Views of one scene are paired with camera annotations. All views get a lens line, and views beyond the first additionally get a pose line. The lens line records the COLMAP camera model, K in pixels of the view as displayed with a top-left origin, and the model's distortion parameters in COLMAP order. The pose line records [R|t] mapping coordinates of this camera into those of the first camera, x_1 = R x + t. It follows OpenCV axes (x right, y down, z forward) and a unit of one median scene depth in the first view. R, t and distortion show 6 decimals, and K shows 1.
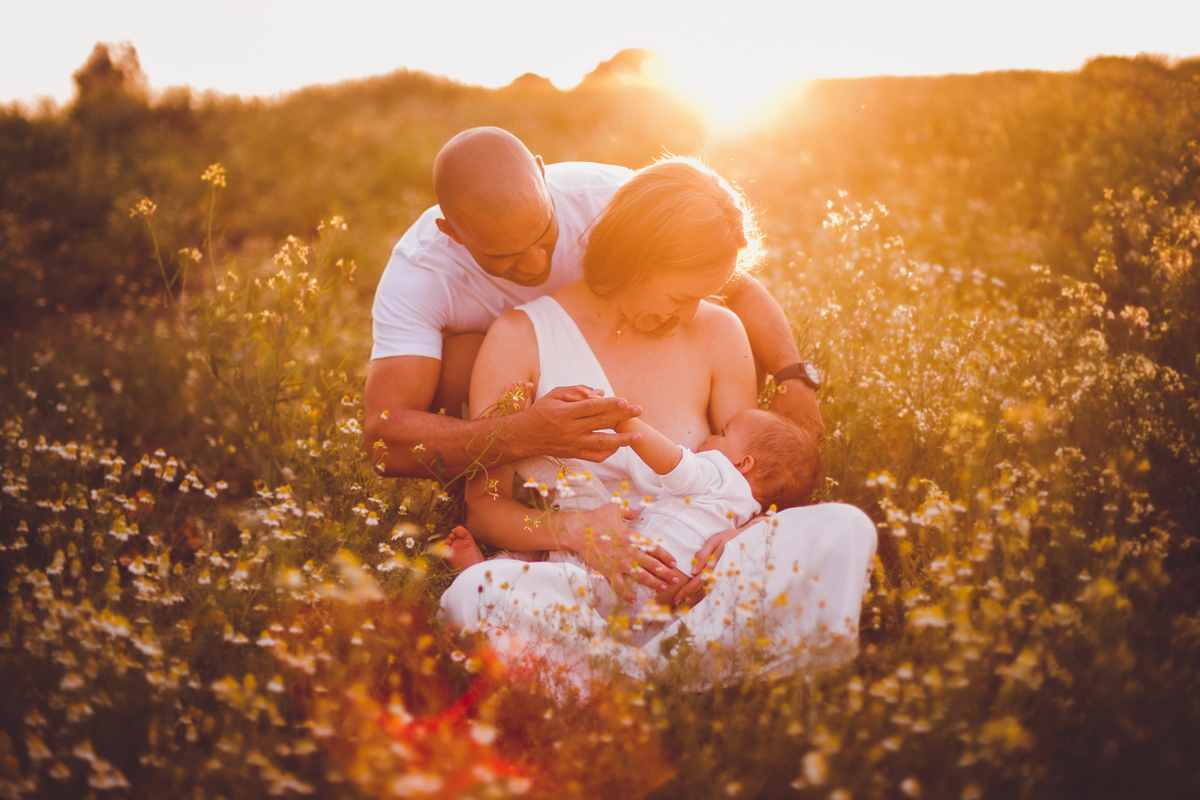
lens RADIAL K [[1815.9, 0, 597.8], [0, 1815.9, 398.8], [0, 0, 1]] dist [-0.126022, 0.000000]
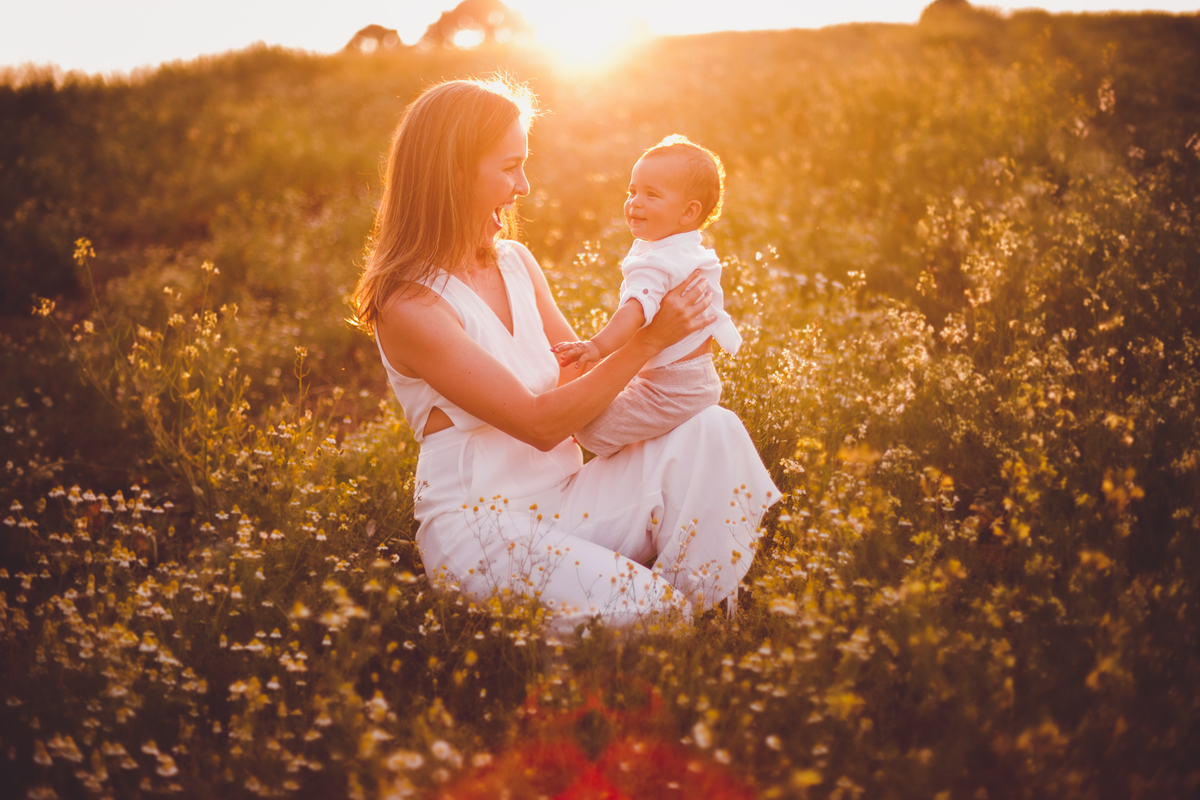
lens RADIAL K [[1815.9, 0, 589.7], [0, 1815.9, 438.2], [0, 0, 1]] dist [-0.126022, 0.000000]
pose [[0.996583, -0.038095, 0.073291, -0.039014], [0.034090, 0.997896, 0.055144, -0.067000], [-0.075238, -0.052457, 0.995785, -0.238267]]
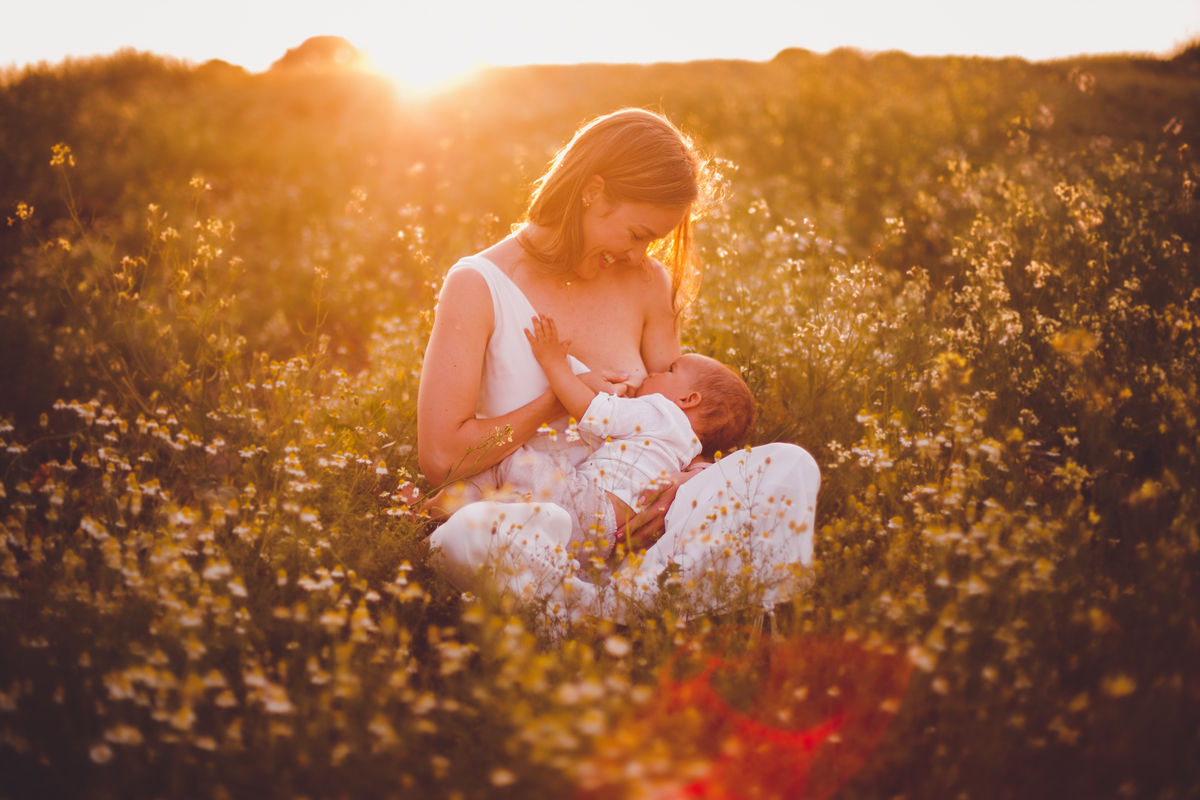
lens RADIAL K [[1815.9, 0, 601.5], [0, 1815.9, 399.6], [0, 0, 1]] dist [-0.126022, 0.000000]
pose [[0.983881, -0.021497, 0.177526, -0.200929], [0.020484, 0.999762, 0.007535, 0.023584], [-0.177646, -0.003777, 0.984087, -0.048582]]
